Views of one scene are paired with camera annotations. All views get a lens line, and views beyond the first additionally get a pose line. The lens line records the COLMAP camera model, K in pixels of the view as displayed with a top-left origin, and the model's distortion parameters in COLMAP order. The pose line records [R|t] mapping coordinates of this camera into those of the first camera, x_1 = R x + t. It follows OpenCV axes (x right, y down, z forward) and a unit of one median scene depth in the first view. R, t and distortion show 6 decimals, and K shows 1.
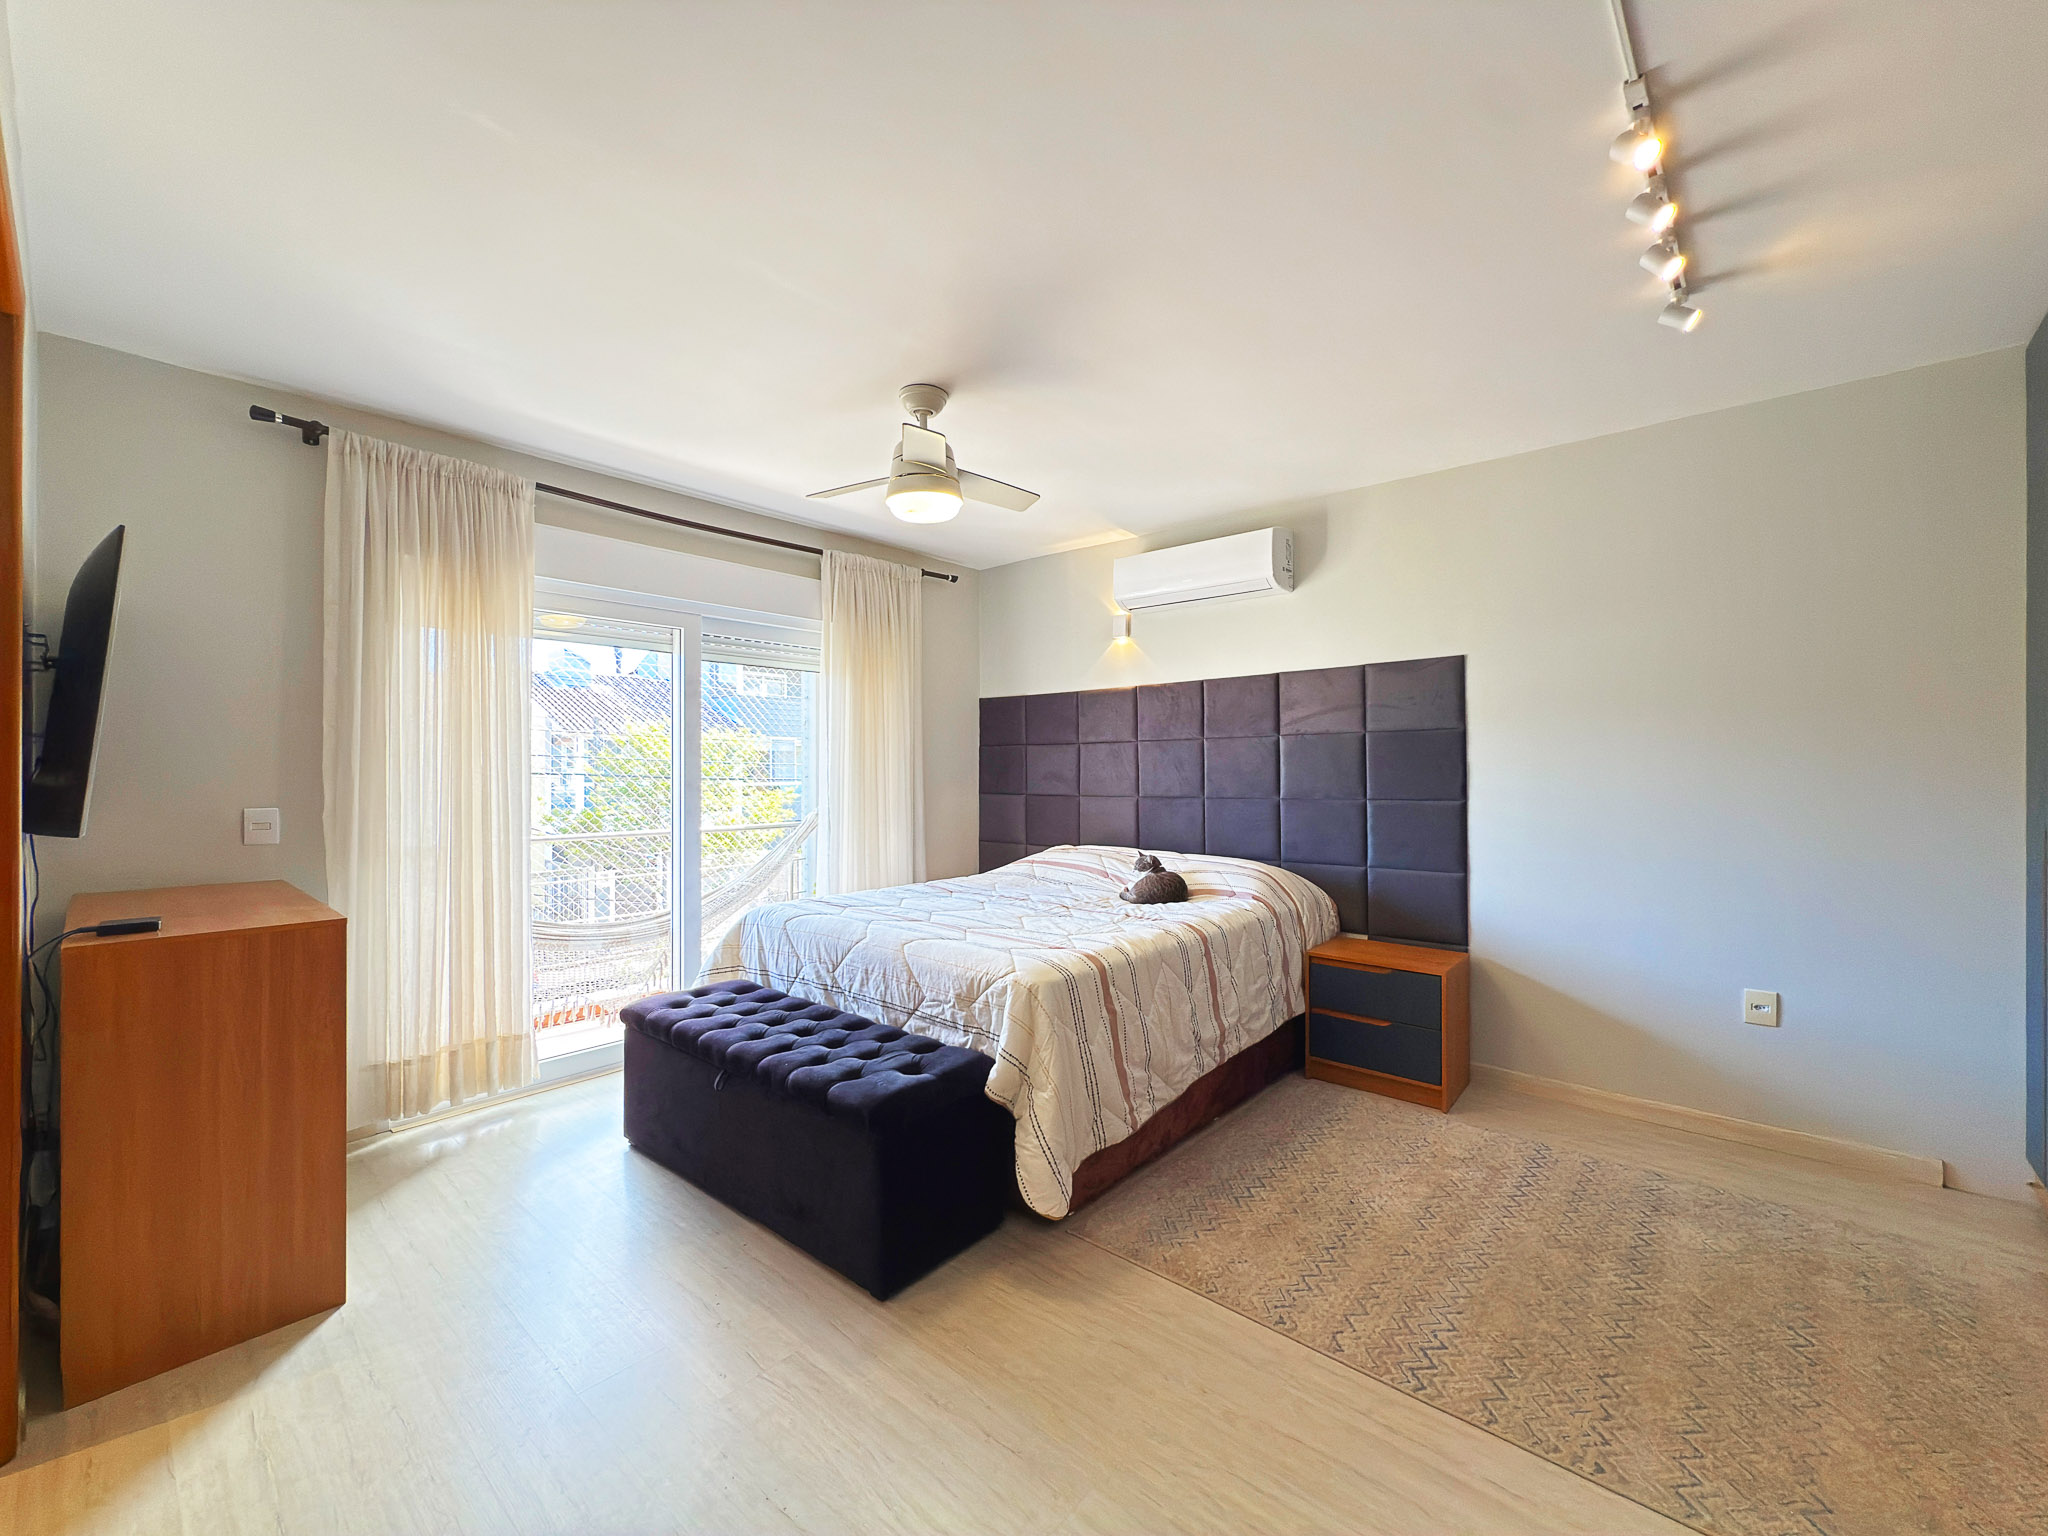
lens RADIAL K [[821.4, 0, 1025.5], [0, 821.4, 770.2], [0, 0, 1]] dist [0.001375, 0.000480]
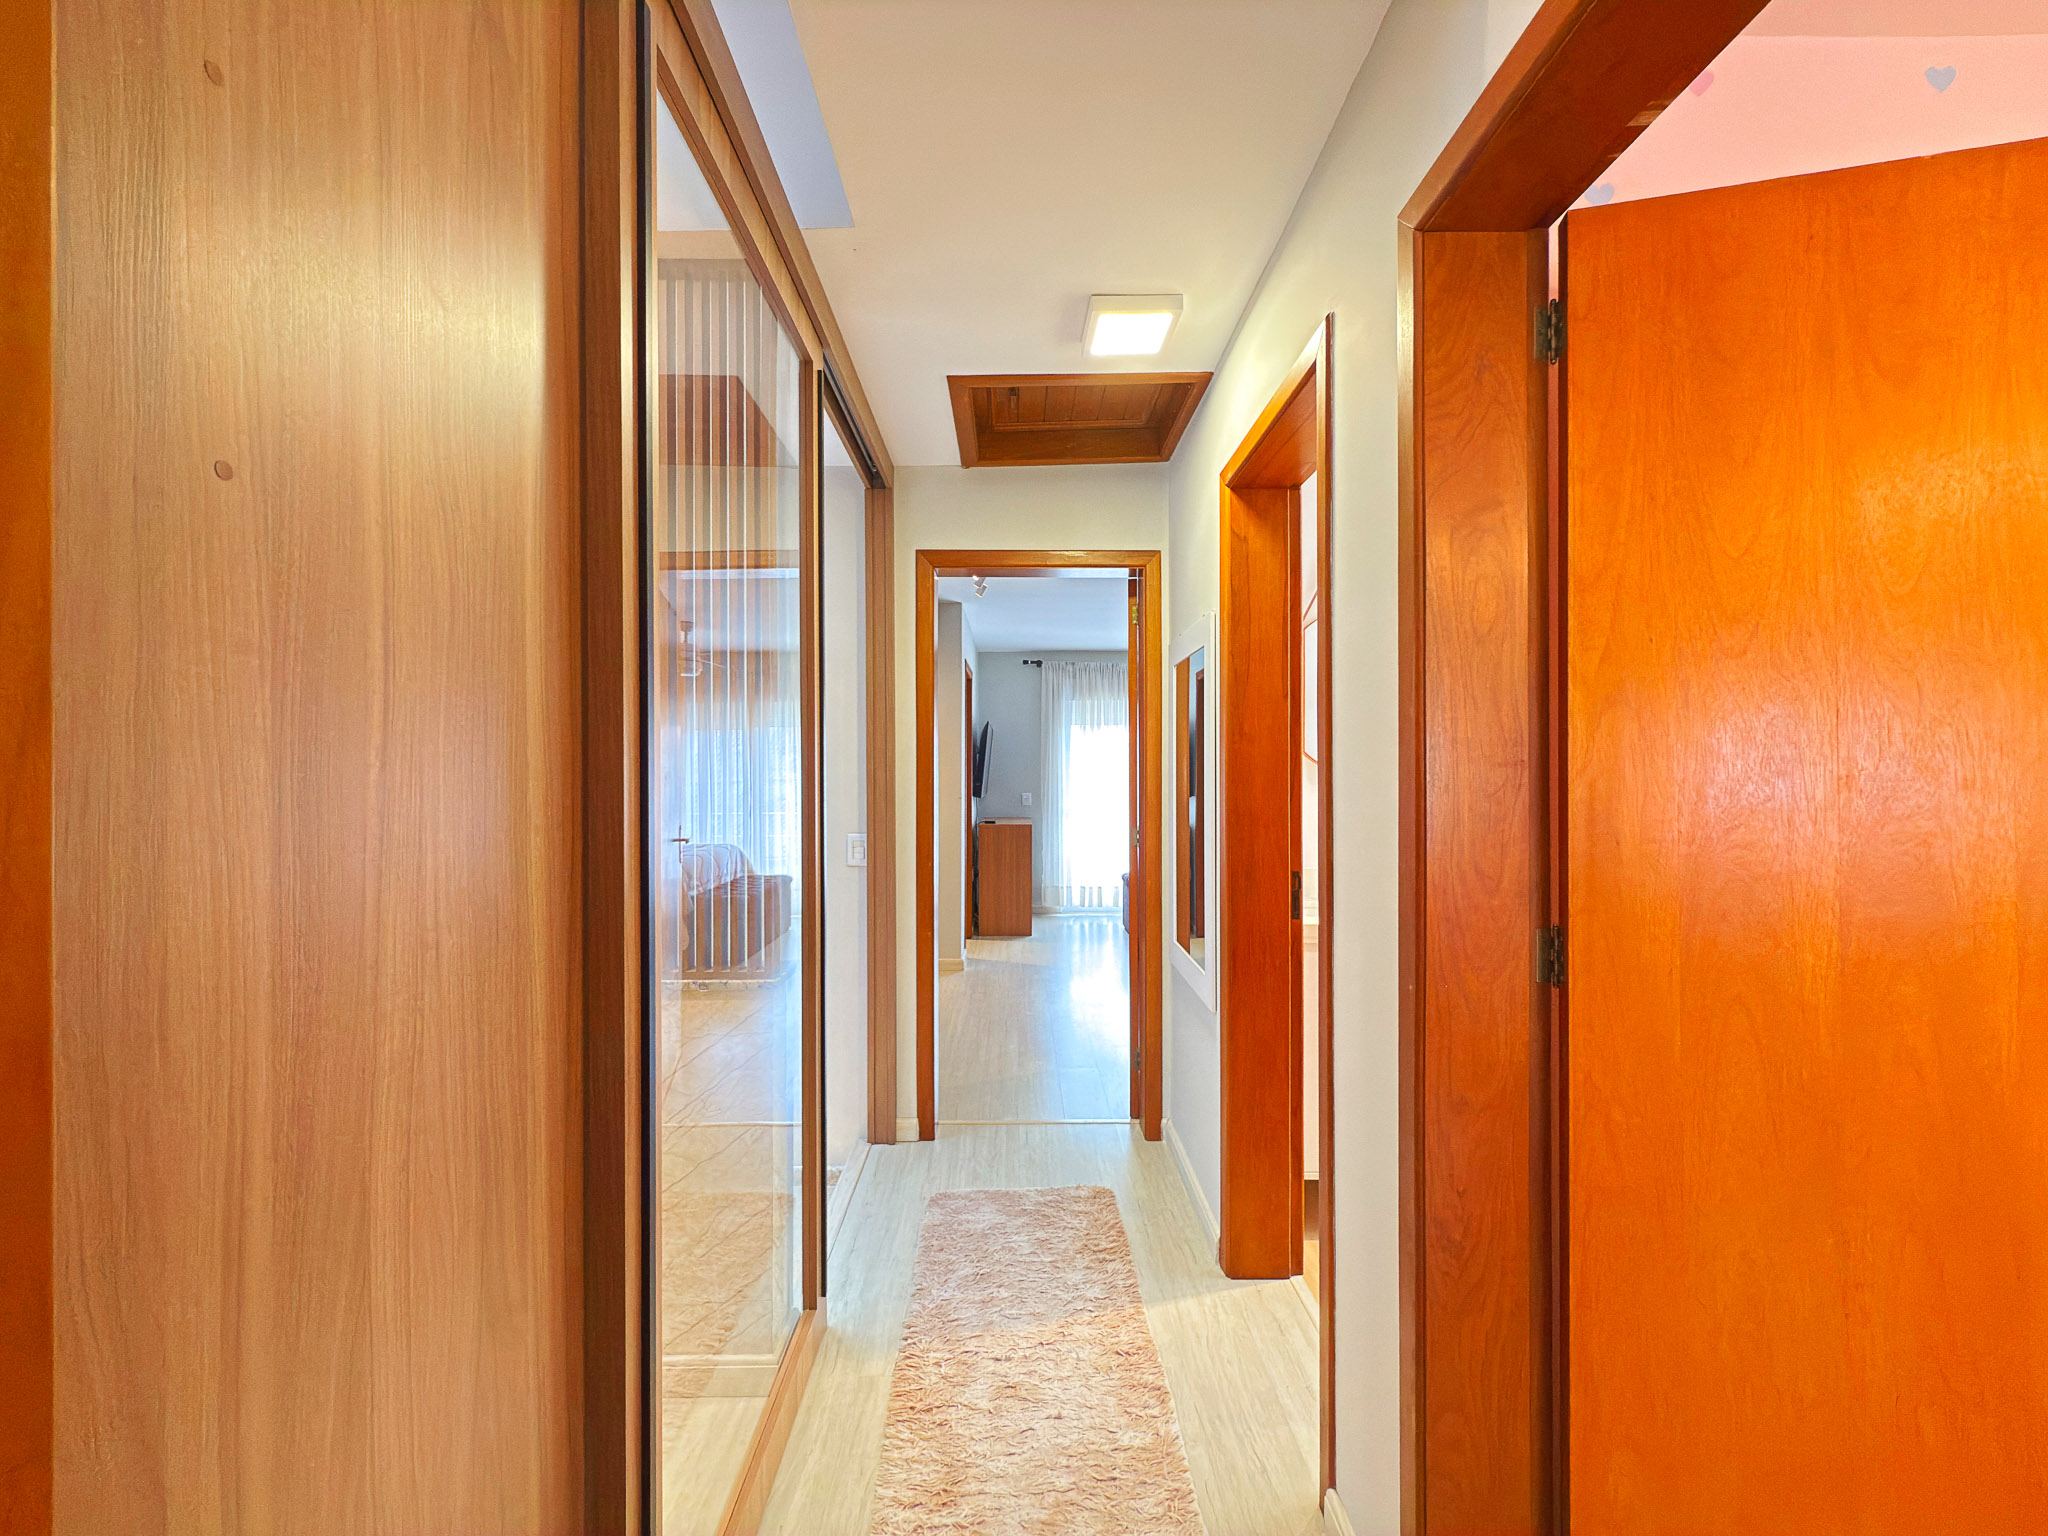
lens RADIAL K [[821.4, 0, 1021.5], [0, 821.4, 766.7], [0, 0, 1]] dist [0.001375, 0.000480]
pose [[0.659756, 0.003107, -0.751473, 1.210272], [0.001166, 0.999986, 0.005158, -0.060780], [0.751479, -0.004280, 0.659743, -0.910129]]
